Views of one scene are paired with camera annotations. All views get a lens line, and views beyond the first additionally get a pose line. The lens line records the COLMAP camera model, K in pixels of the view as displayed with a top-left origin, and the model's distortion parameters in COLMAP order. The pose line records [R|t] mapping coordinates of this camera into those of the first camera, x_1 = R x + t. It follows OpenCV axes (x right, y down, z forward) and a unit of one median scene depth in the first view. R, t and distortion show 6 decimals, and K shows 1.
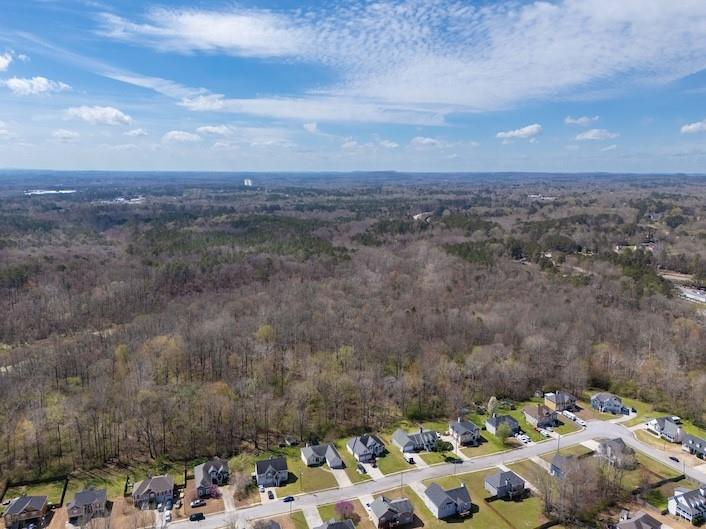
lens RADIAL K [[515.0, 0, 353.0], [0, 515.0, 264.5], [0, 0, 1]] dist [0.079873, -0.082083]
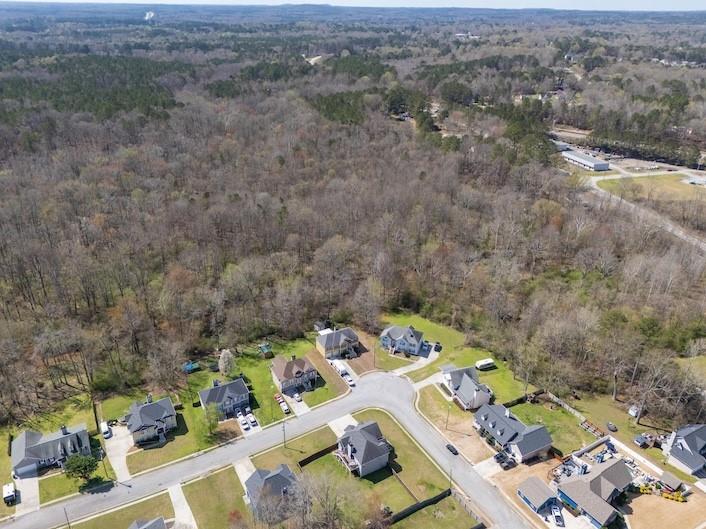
lens RADIAL K [[515.0, 0, 353.0], [0, 515.0, 264.5], [0, 0, 1]] dist [0.079873, -0.082083]
pose [[0.993496, -0.042423, 0.105672, 0.168463], [0.011368, 0.960326, 0.278647, -0.012823], [-0.113301, -0.275633, 0.954562, 0.179603]]
